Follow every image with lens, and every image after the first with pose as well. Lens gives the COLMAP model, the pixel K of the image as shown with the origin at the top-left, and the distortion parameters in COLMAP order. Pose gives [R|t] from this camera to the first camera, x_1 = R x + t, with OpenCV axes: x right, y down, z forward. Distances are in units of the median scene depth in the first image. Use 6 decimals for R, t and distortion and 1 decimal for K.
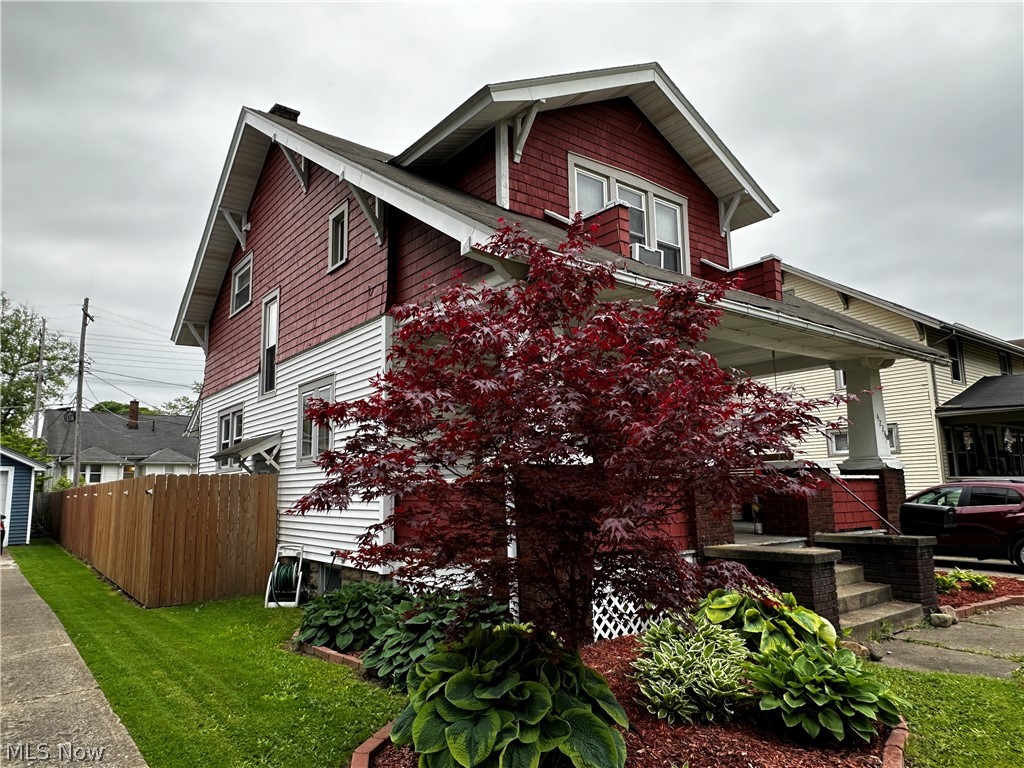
lens RADIAL K [[664.5, 0, 512.0], [0, 664.5, 384.0], [0, 0, 1]] dist [0.005306, 0.002075]
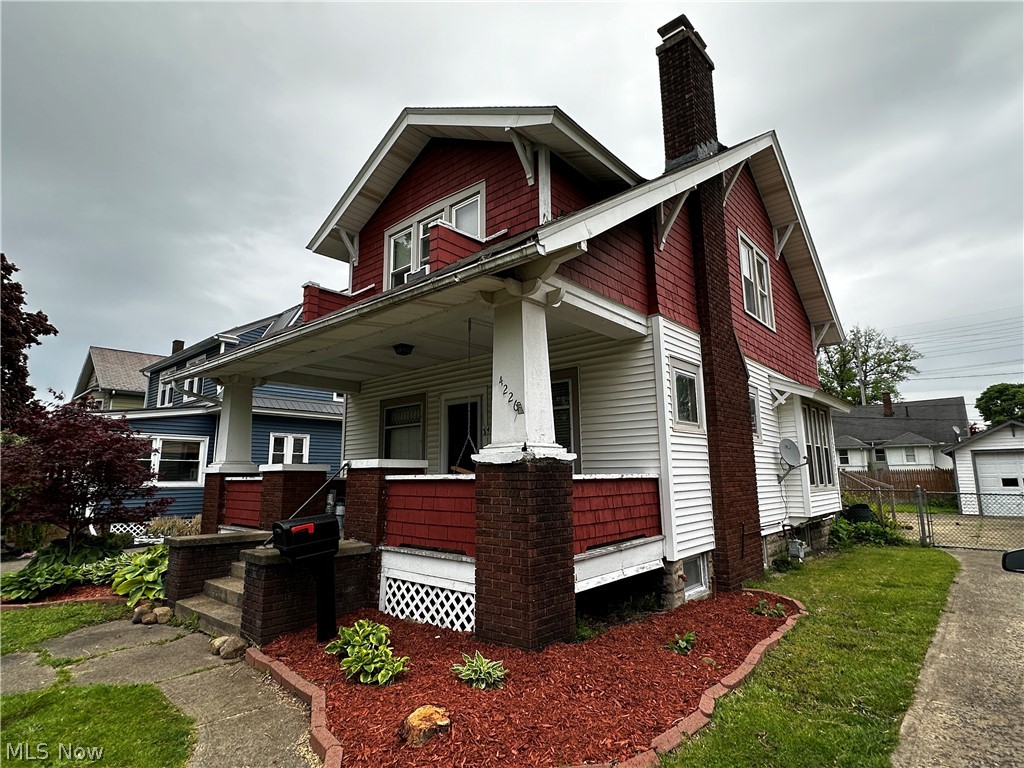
lens RADIAL K [[540.8, 0, 512.0], [0, 540.8, 384.0], [0, 0, 1]] dist [-0.000565, -0.000372]
pose [[0.182638, -0.151054, -0.971507, 0.996816], [0.157793, 0.979822, -0.122683, 0.110752], [0.970435, -0.130891, 0.202788, 0.860699]]
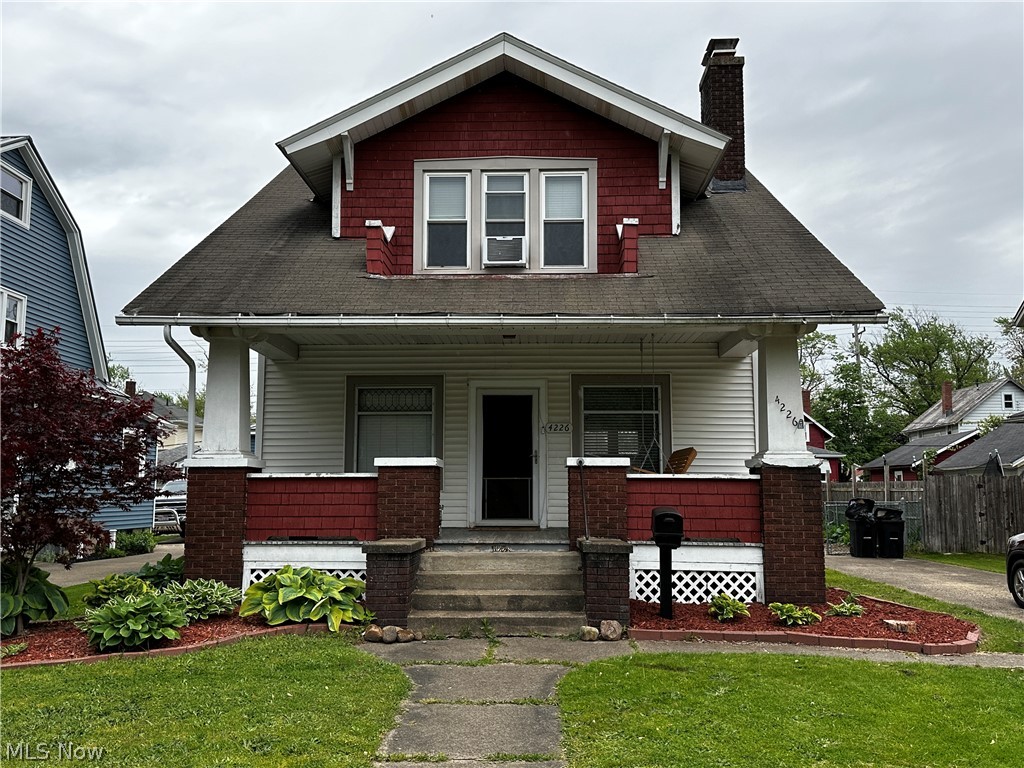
lens RADIAL K [[899.9, 0, 512.0], [0, 899.9, 384.0], [0, 0, 1]] dist [0.107216, 0.000462]
pose [[0.770711, -0.057358, -0.634598, 0.934929], [0.082958, 0.996496, 0.010684, -0.006089], [0.631762, -0.060879, 0.772768, -0.010194]]
